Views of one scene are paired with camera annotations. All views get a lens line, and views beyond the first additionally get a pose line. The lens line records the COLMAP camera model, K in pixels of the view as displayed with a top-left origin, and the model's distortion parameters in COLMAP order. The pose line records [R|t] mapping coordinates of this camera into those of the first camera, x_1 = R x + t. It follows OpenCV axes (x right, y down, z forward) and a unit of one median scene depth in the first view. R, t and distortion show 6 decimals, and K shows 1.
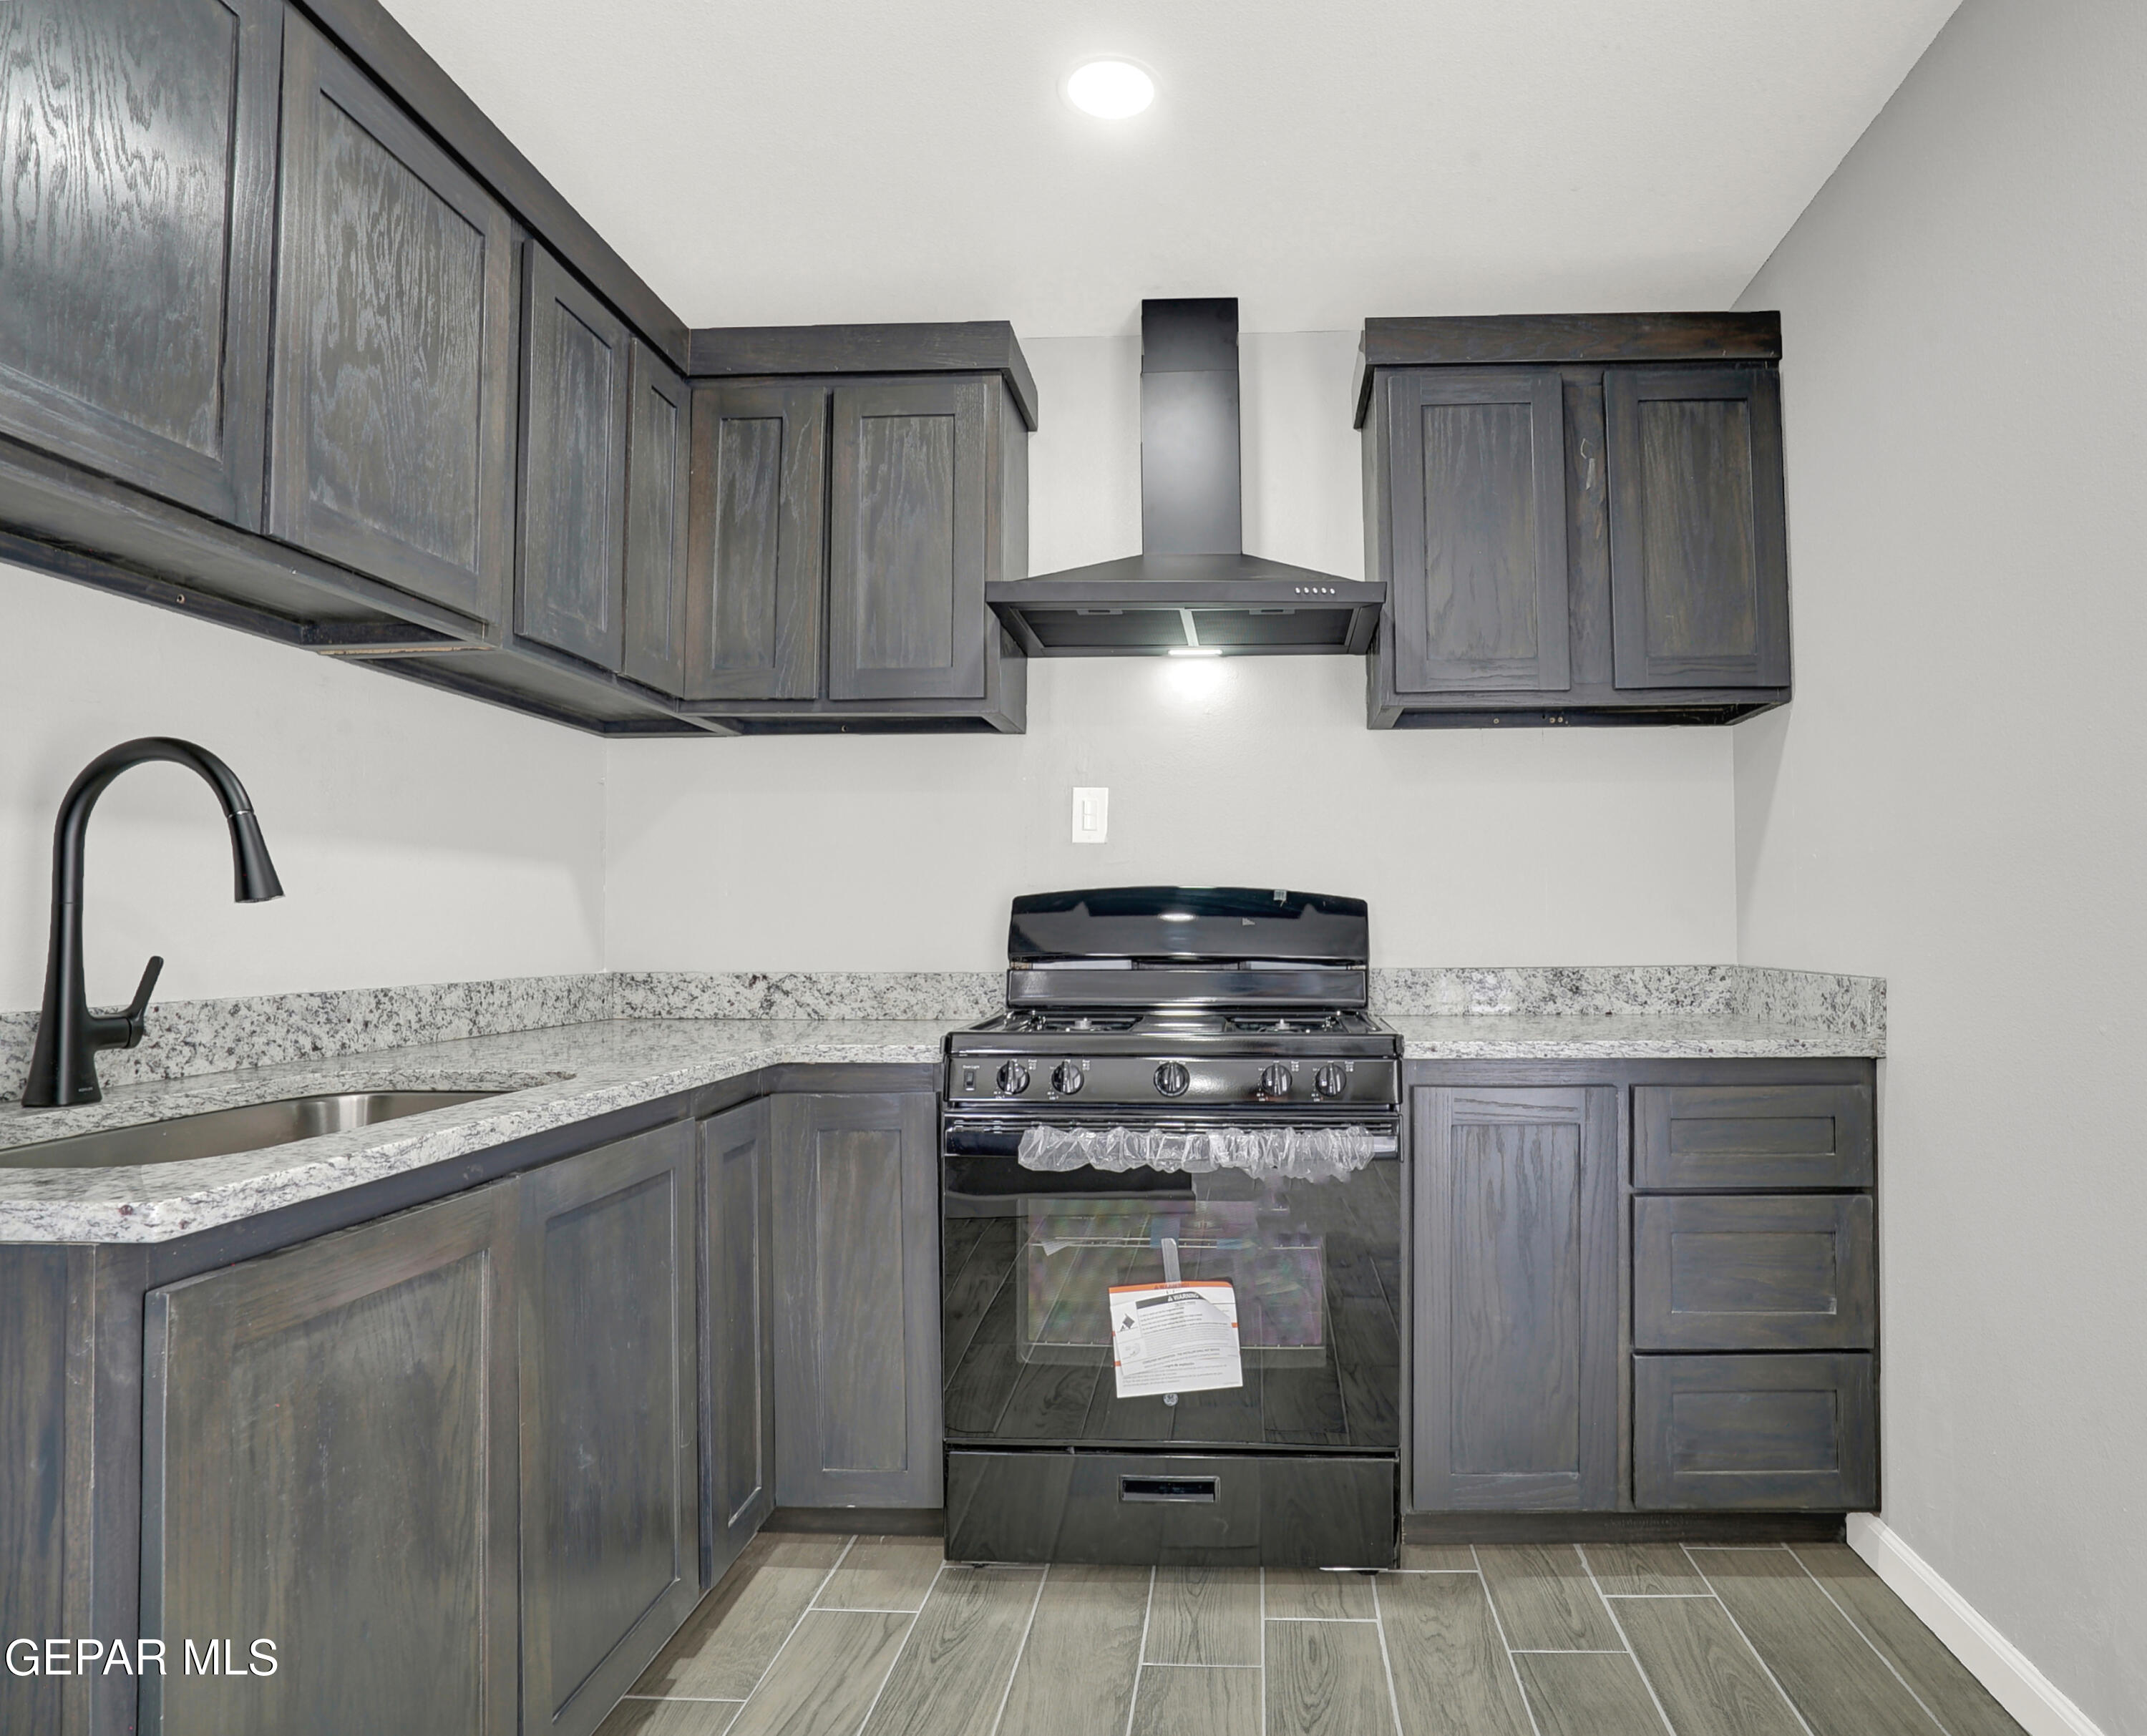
lens RADIAL K [[1212.7, 0, 1200.3], [0, 1212.7, 891.7], [0, 0, 1]] dist [-0.080499, 0.035623]
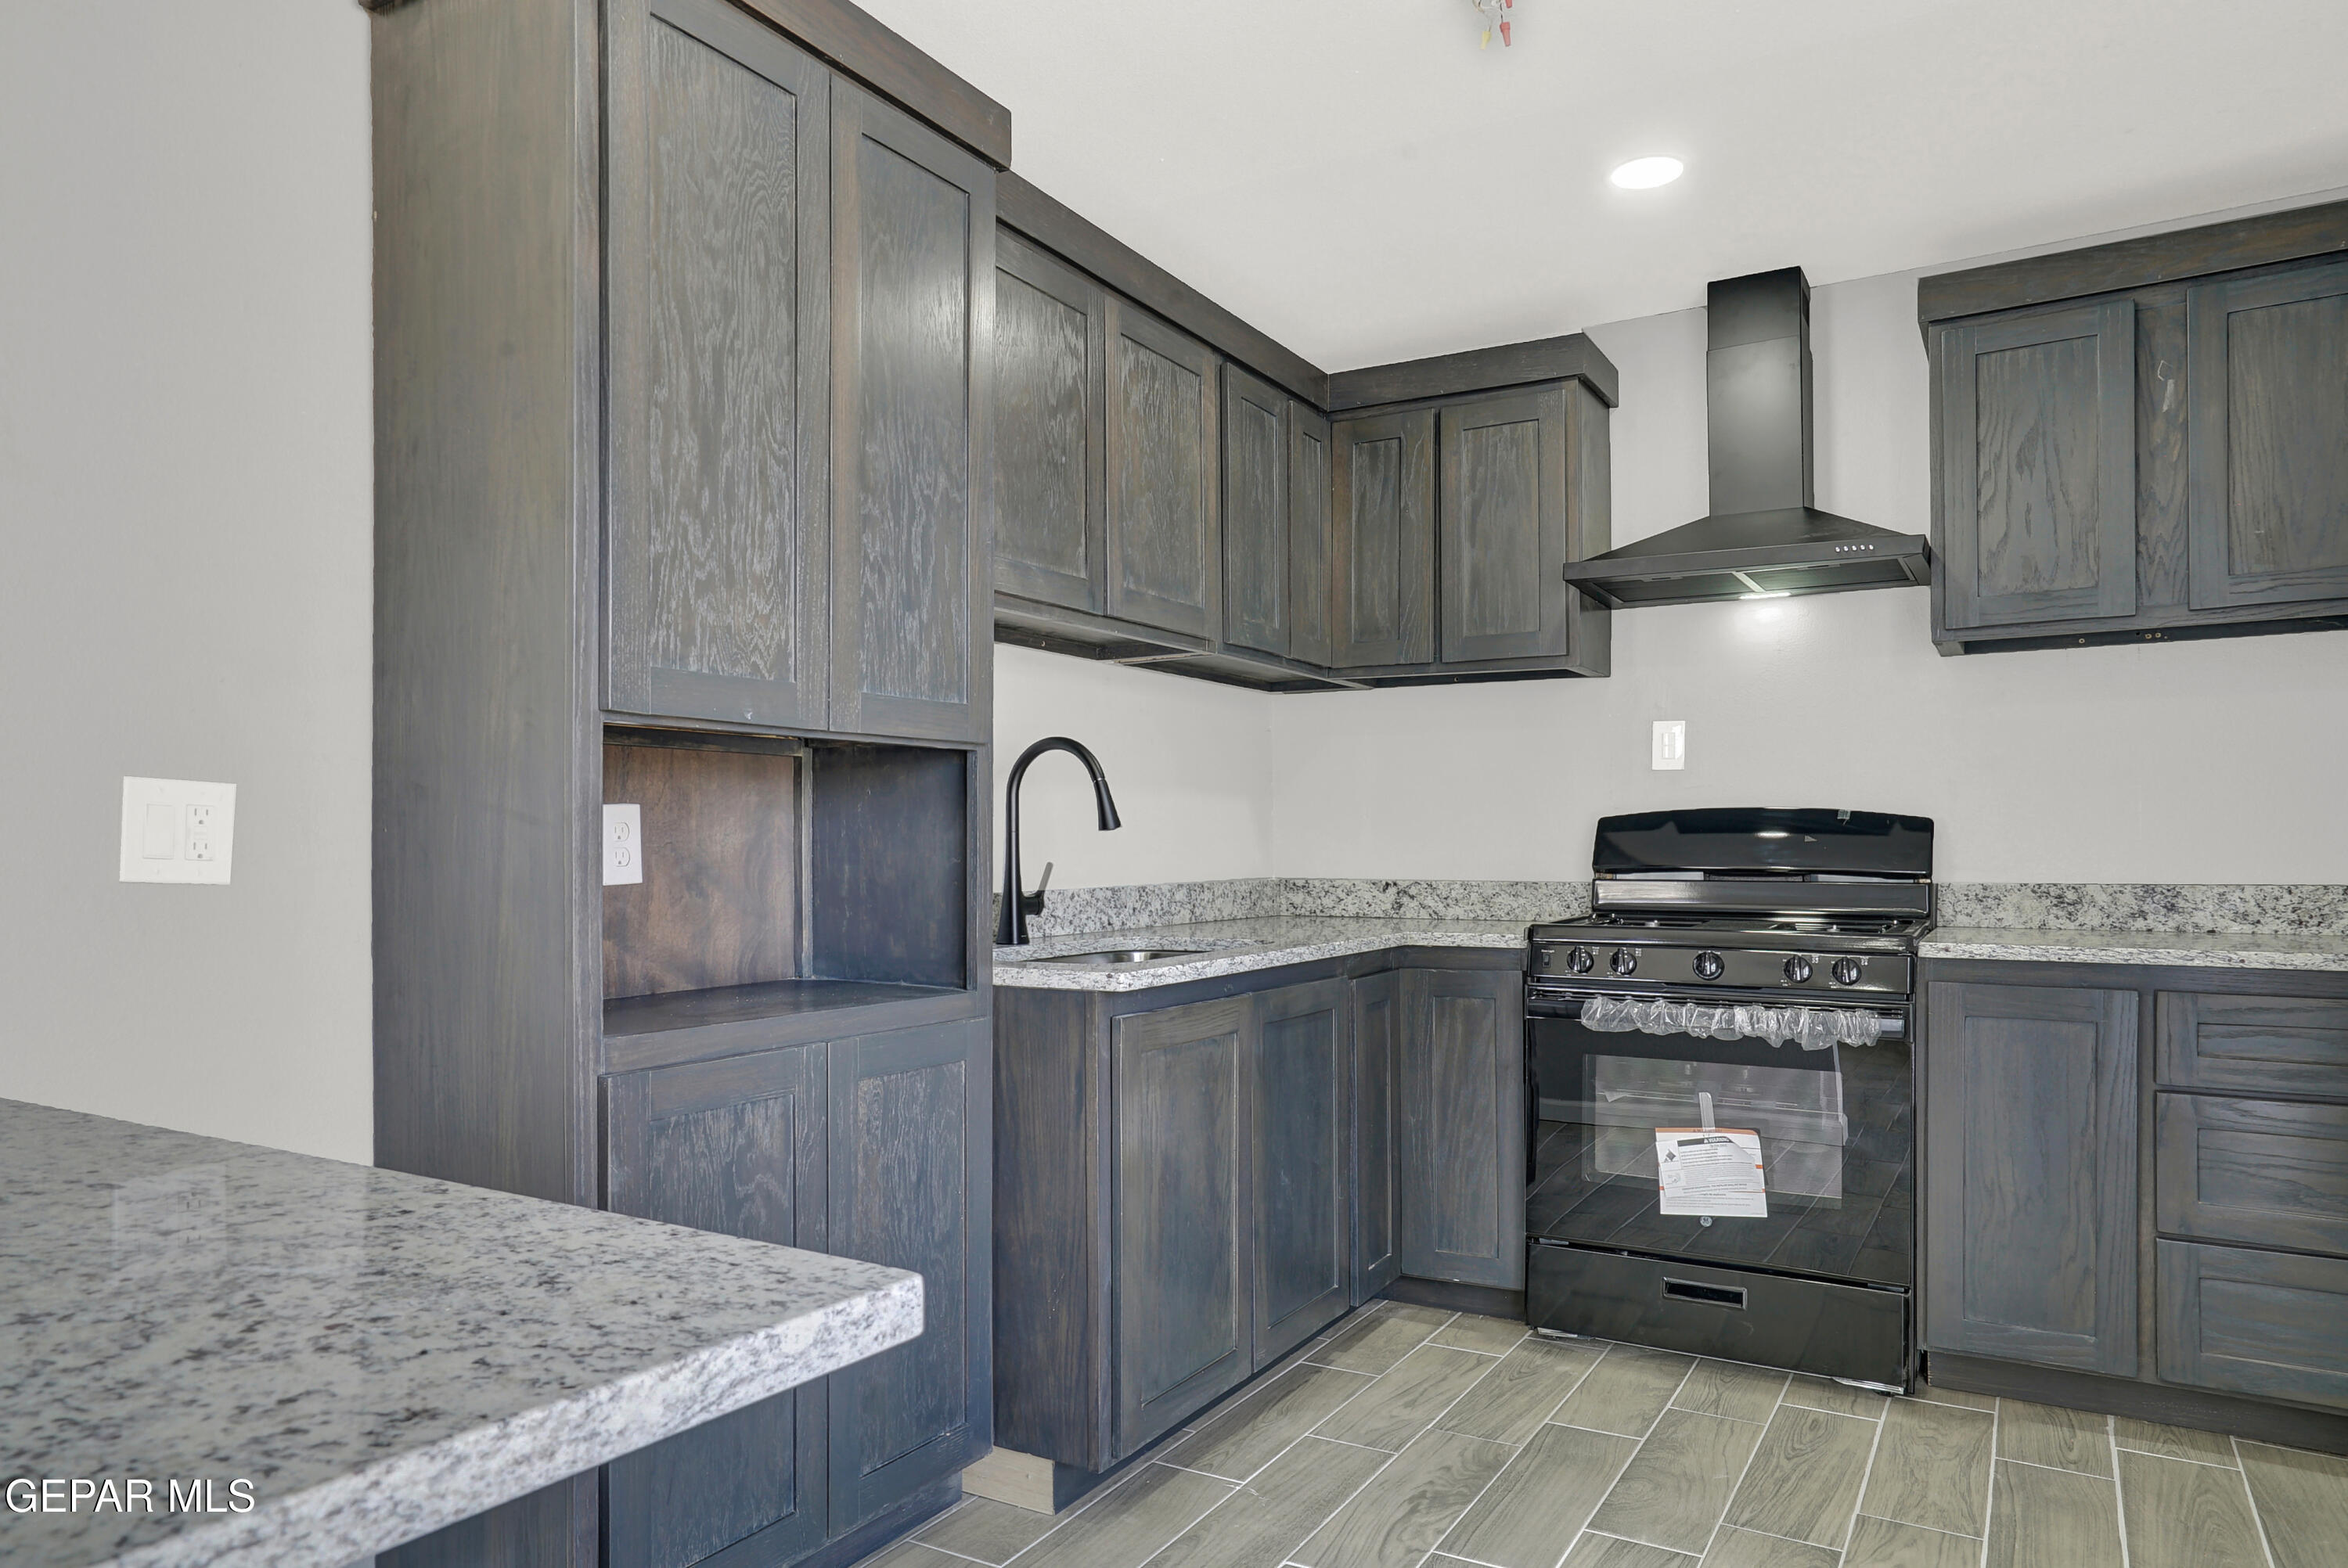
lens RADIAL K [[1463.8, 0, 1176.1], [0, 1463.8, 844.5], [0, 0, 1]] dist [-0.000026, 0.061356]
pose [[0.878781, 0.000807, -0.477224, 0.192904], [0.014419, 0.999497, 0.028242, -0.018696], [0.477007, -0.031700, 0.878328, -0.524828]]
